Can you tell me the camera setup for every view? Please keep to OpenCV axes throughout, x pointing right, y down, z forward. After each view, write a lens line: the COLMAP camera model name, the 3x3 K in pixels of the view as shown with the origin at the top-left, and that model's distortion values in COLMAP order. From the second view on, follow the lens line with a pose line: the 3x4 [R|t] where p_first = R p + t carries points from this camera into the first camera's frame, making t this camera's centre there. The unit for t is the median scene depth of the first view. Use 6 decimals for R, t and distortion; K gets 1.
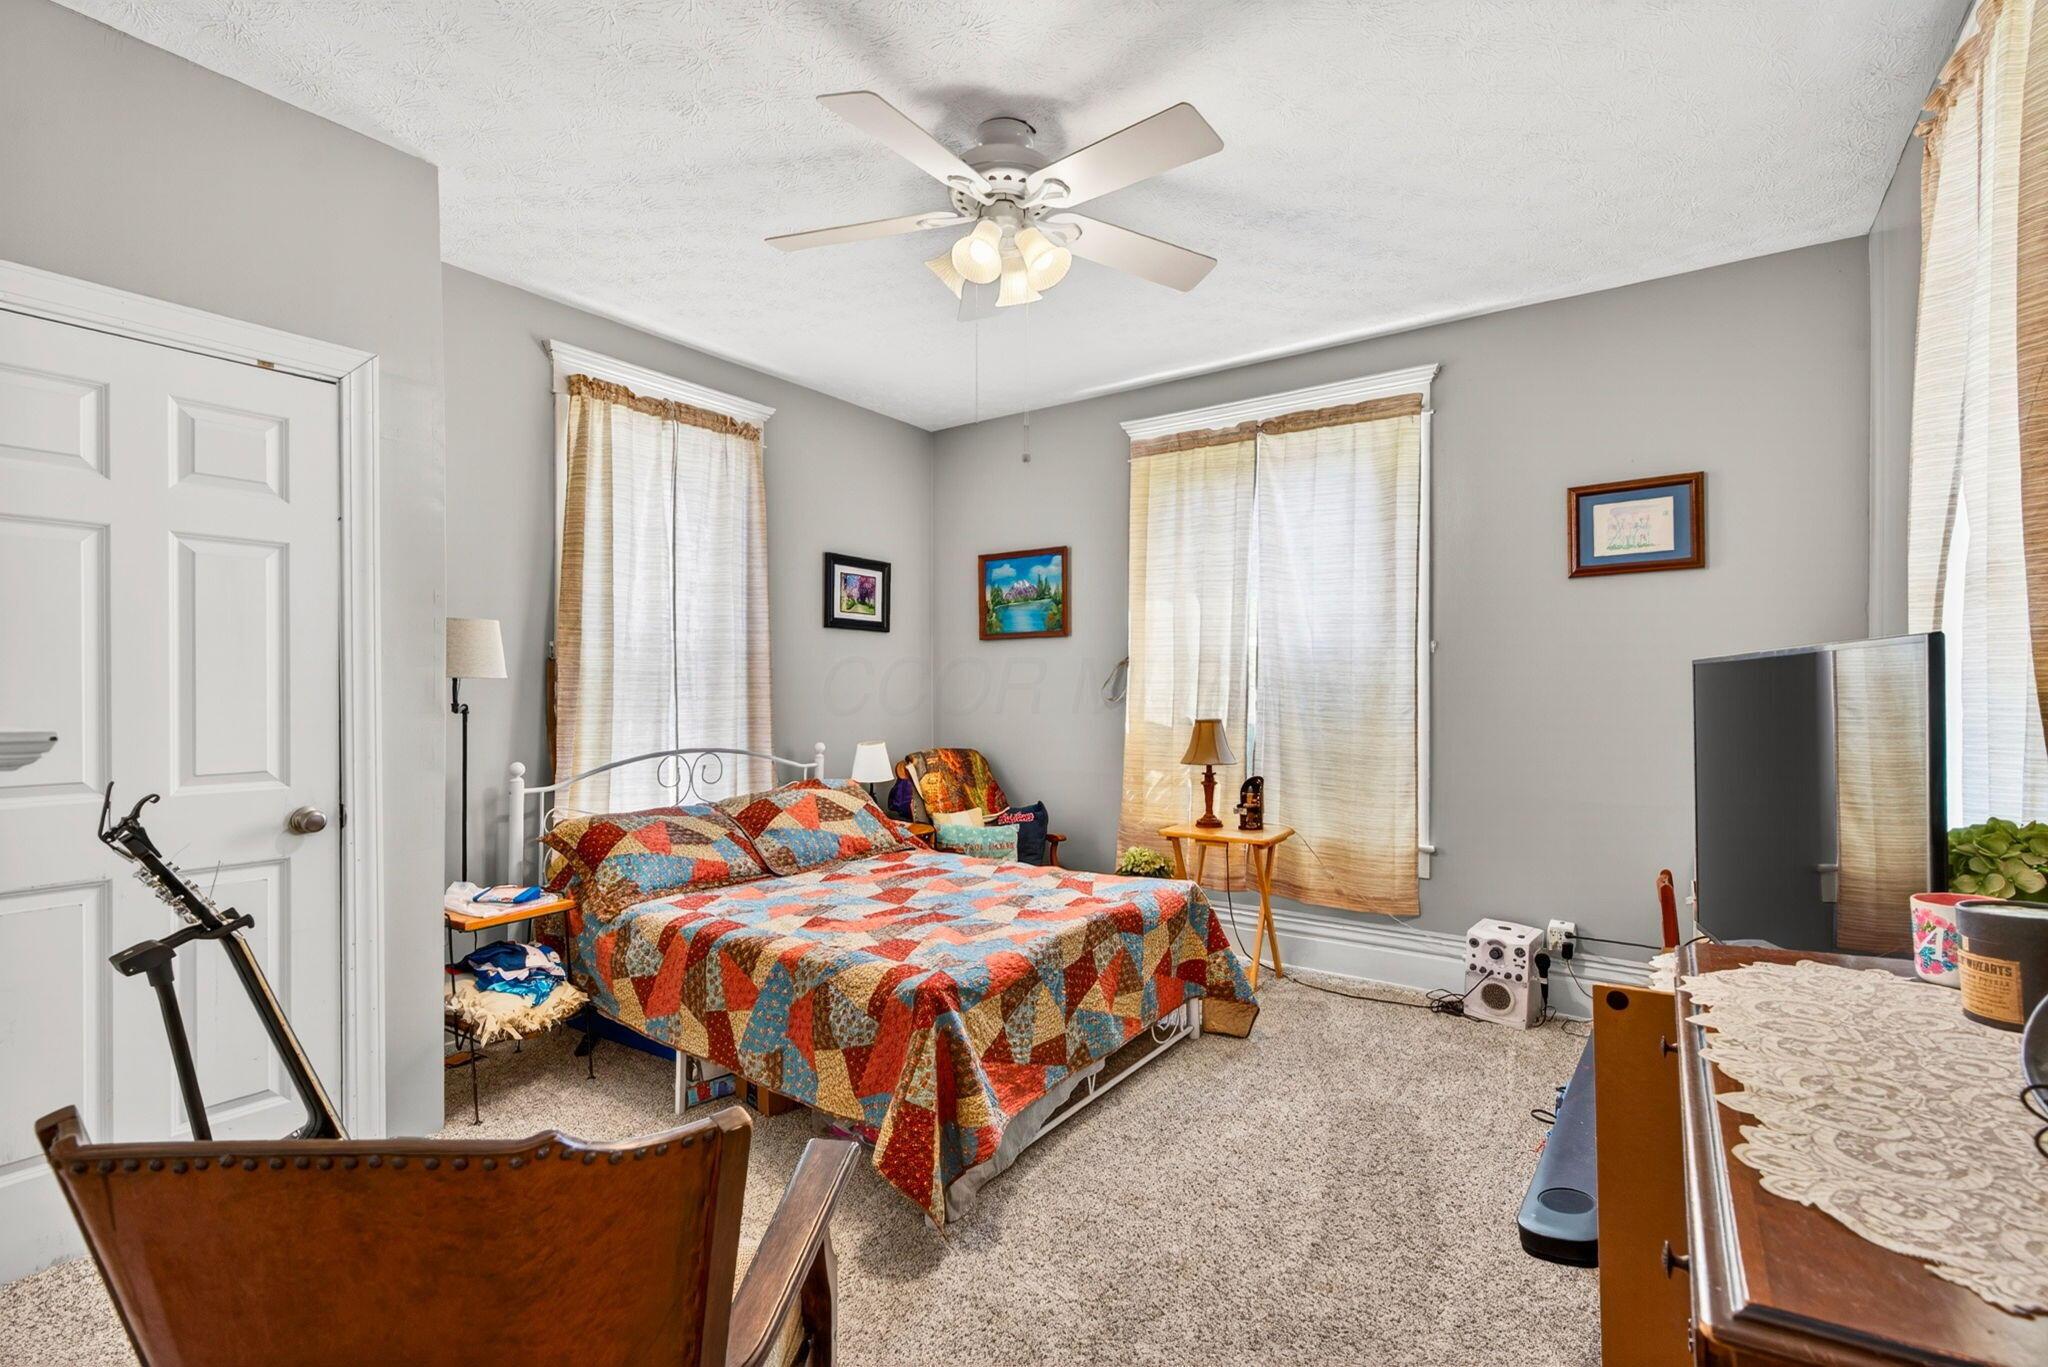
lens RADIAL K [[928.9, 0, 1018.6], [0, 928.9, 710.5], [0, 0, 1]] dist [0.001592, 0.000309]
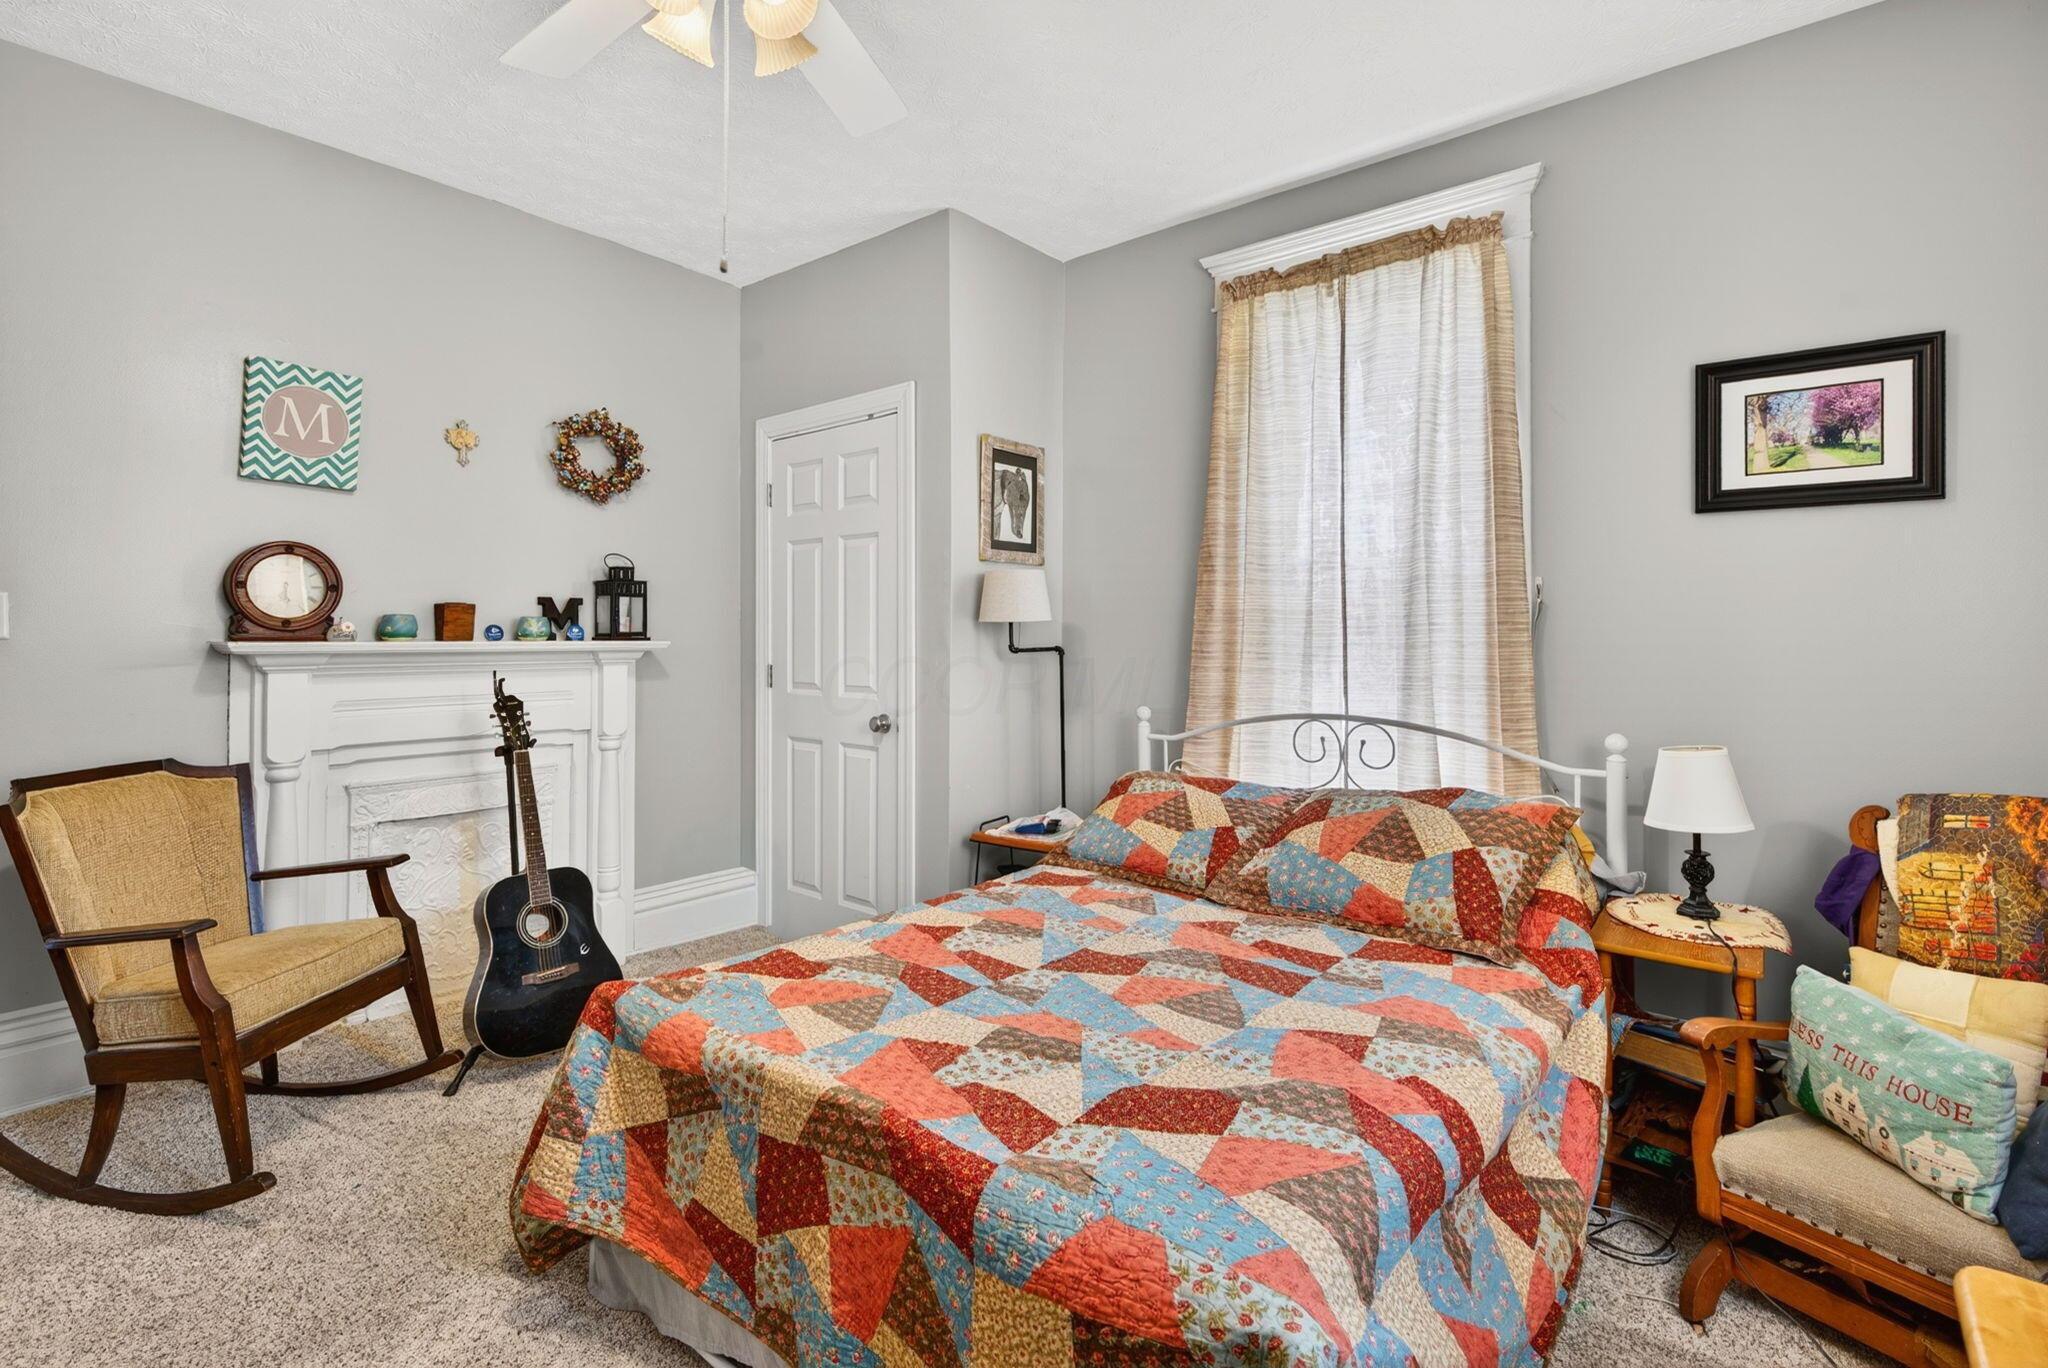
lens RADIAL K [[938.2, 0, 1014.1], [0, 938.2, 628.3], [0, 0, 1]] dist [-0.001306, 0.000298]
pose [[-0.081798, -0.007315, -0.996622, 0.398985], [-0.026981, 0.999623, -0.005123, -0.015839], [0.996284, 0.026470, -0.081965, 0.794760]]
